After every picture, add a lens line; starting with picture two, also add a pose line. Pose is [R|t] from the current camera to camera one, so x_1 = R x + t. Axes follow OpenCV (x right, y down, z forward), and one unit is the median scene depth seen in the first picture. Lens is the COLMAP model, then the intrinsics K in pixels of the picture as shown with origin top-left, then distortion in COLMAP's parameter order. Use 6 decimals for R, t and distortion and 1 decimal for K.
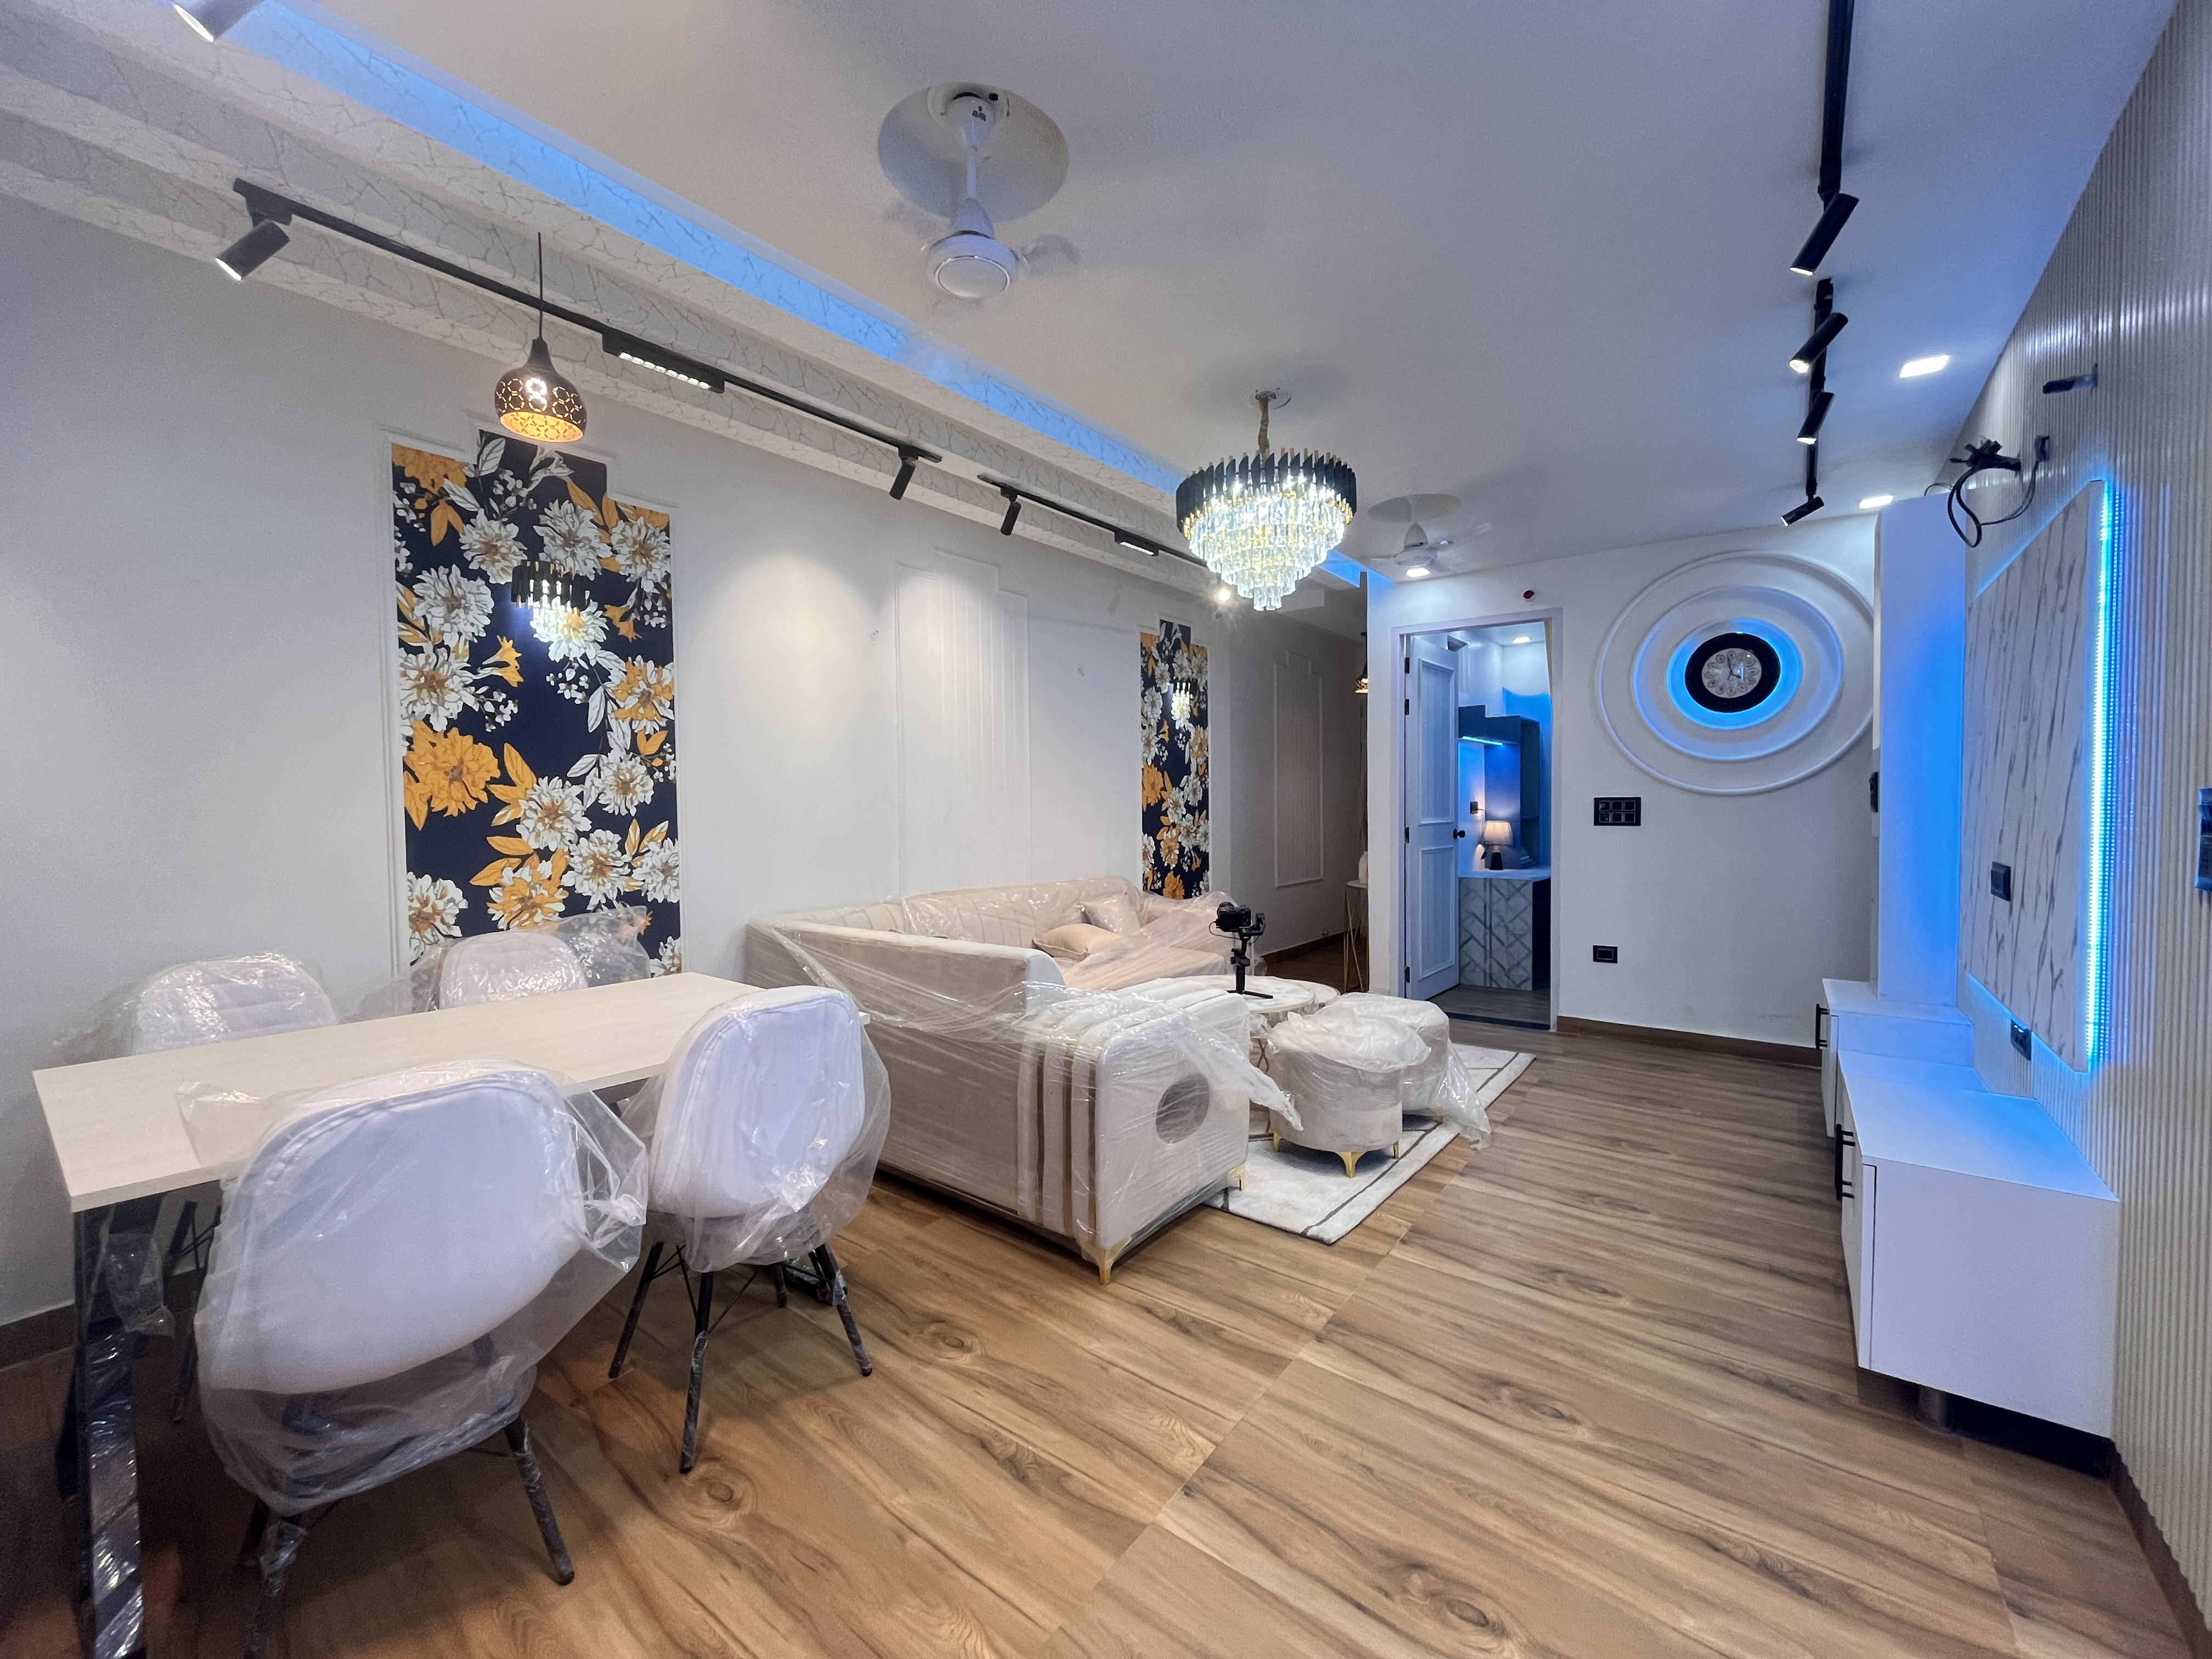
lens RADIAL K [[897.0, 0, 1105.4], [0, 897.0, 815.8], [0, 0, 1]] dist [-0.004599, -0.000776]
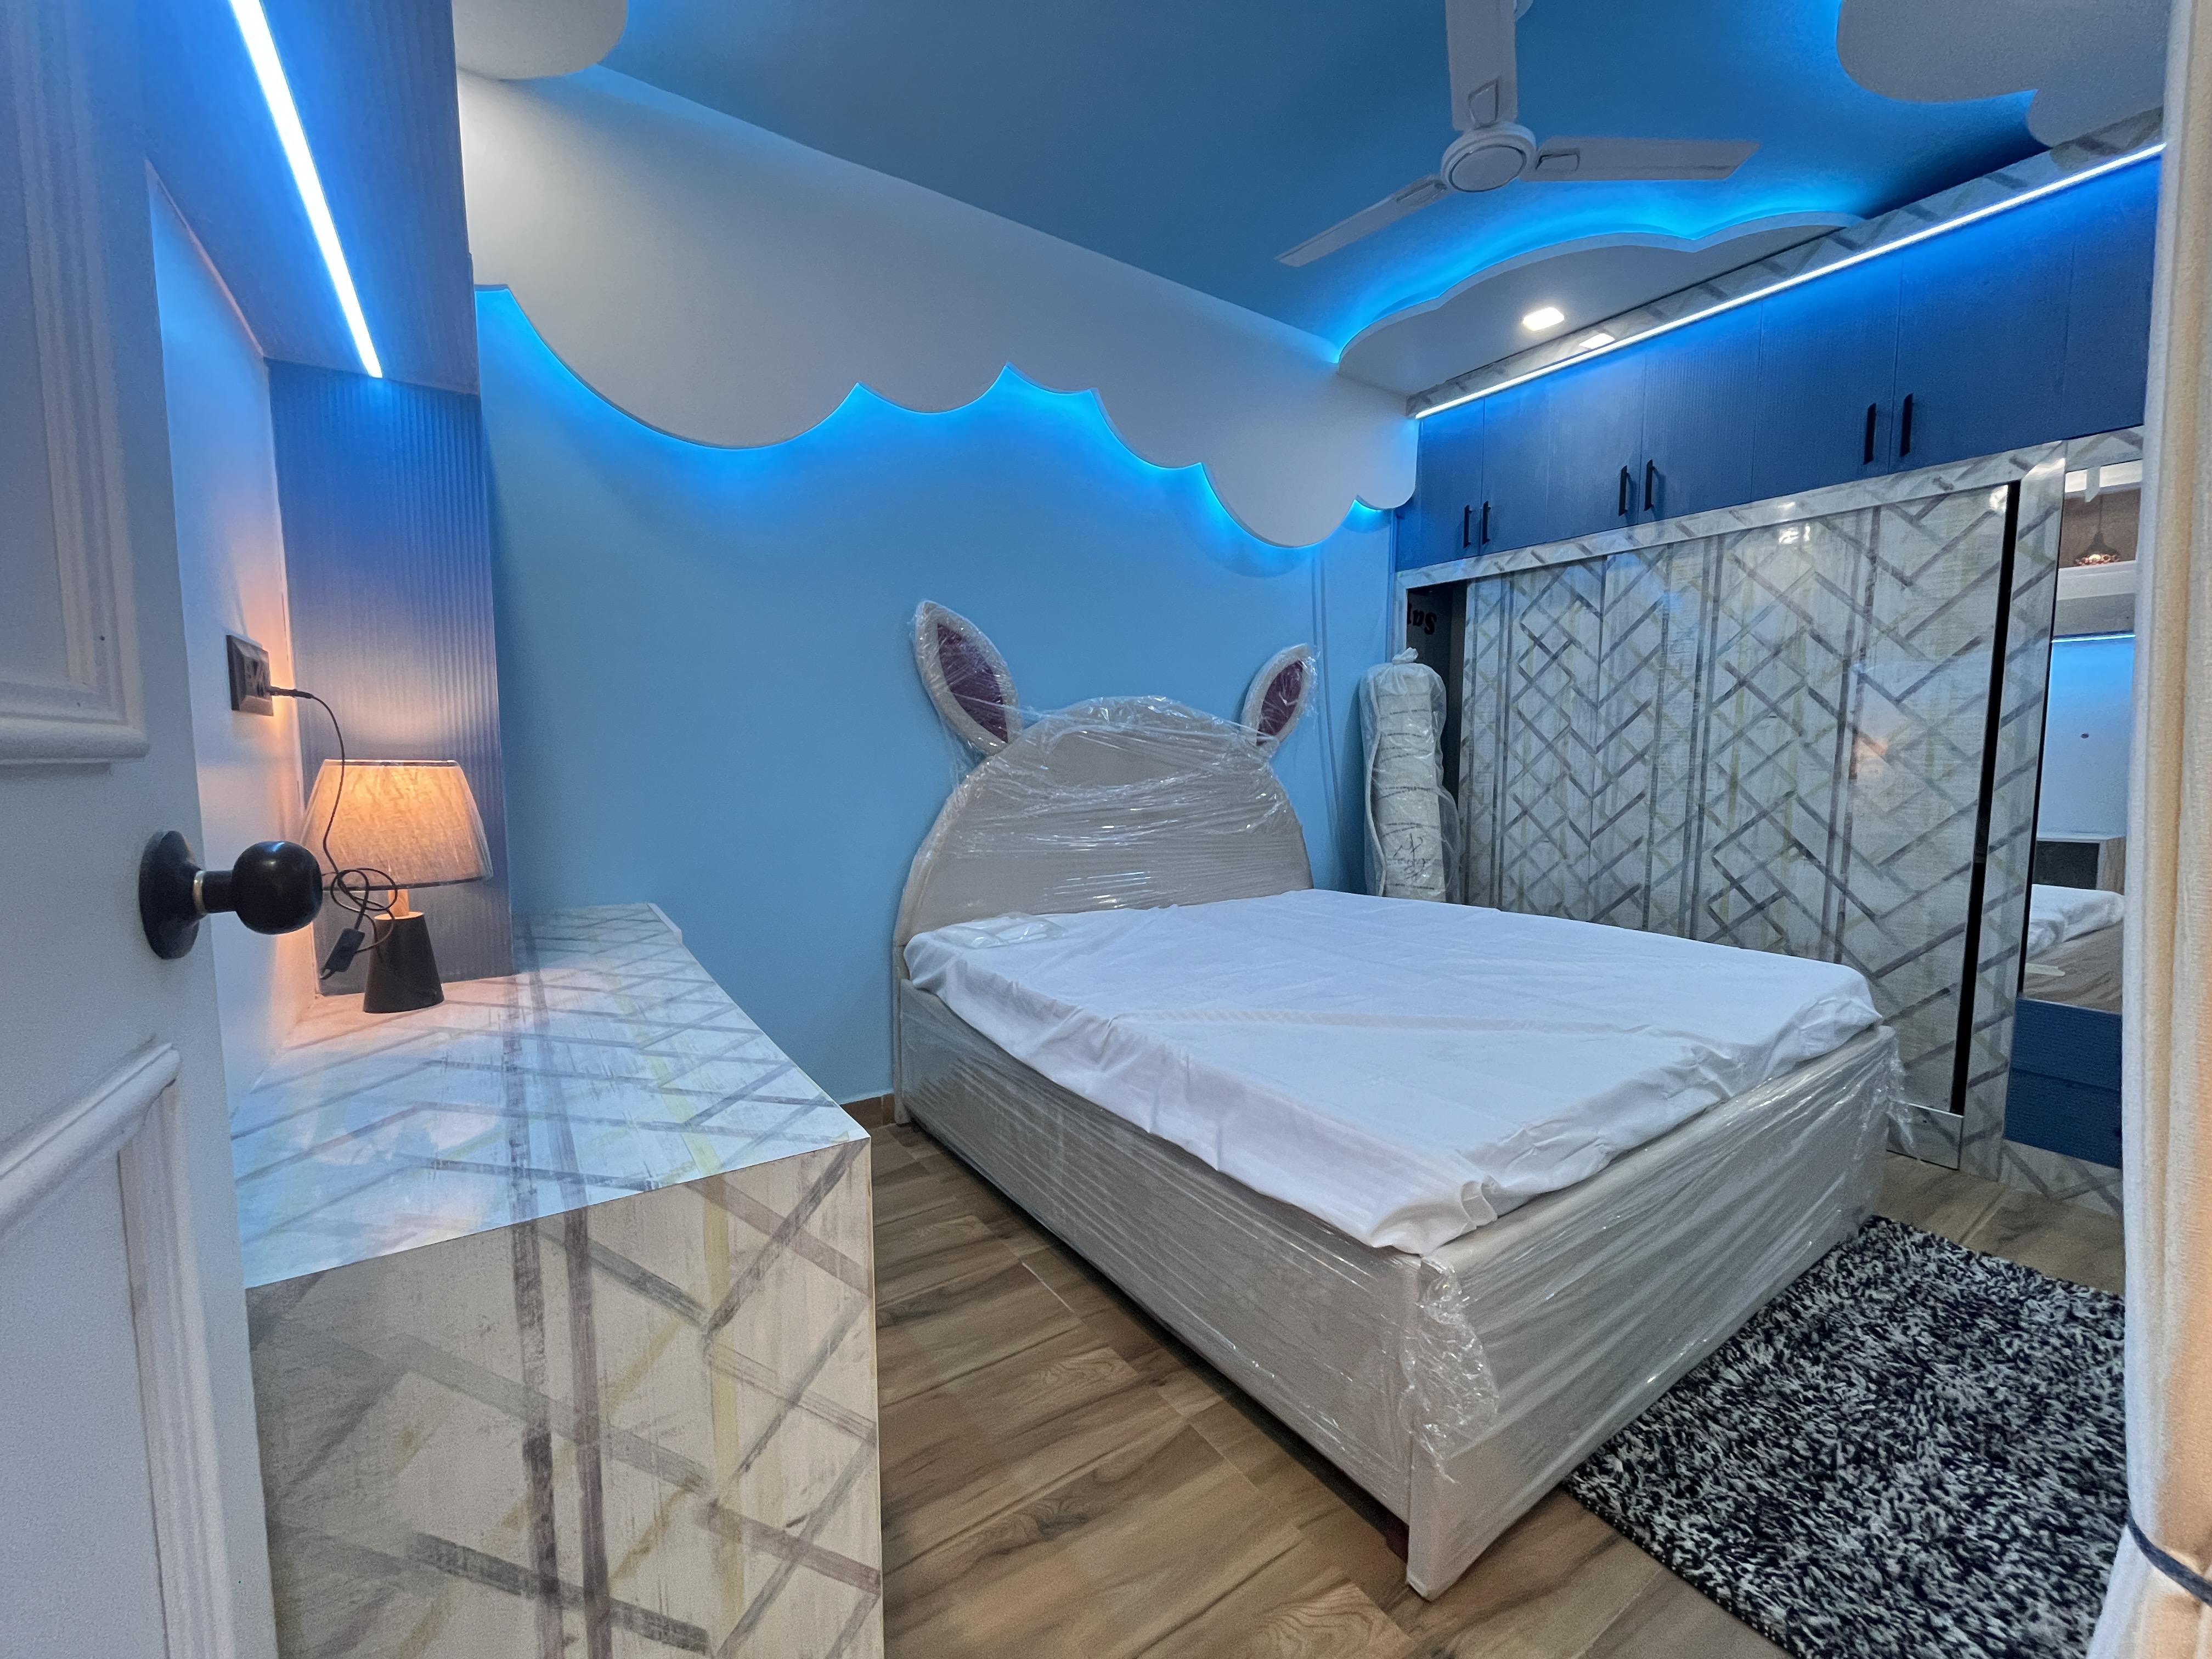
lens RADIAL K [[897.0, 0, 1110.4], [0, 897.0, 832.4], [0, 0, 1]] dist [-0.004599, -0.000776]
pose [[0.306074, -0.060347, 0.950093, 0.334714], [-0.001165, 0.997964, 0.063763, 0.009843], [-0.952007, -0.020623, 0.305380, 0.885349]]
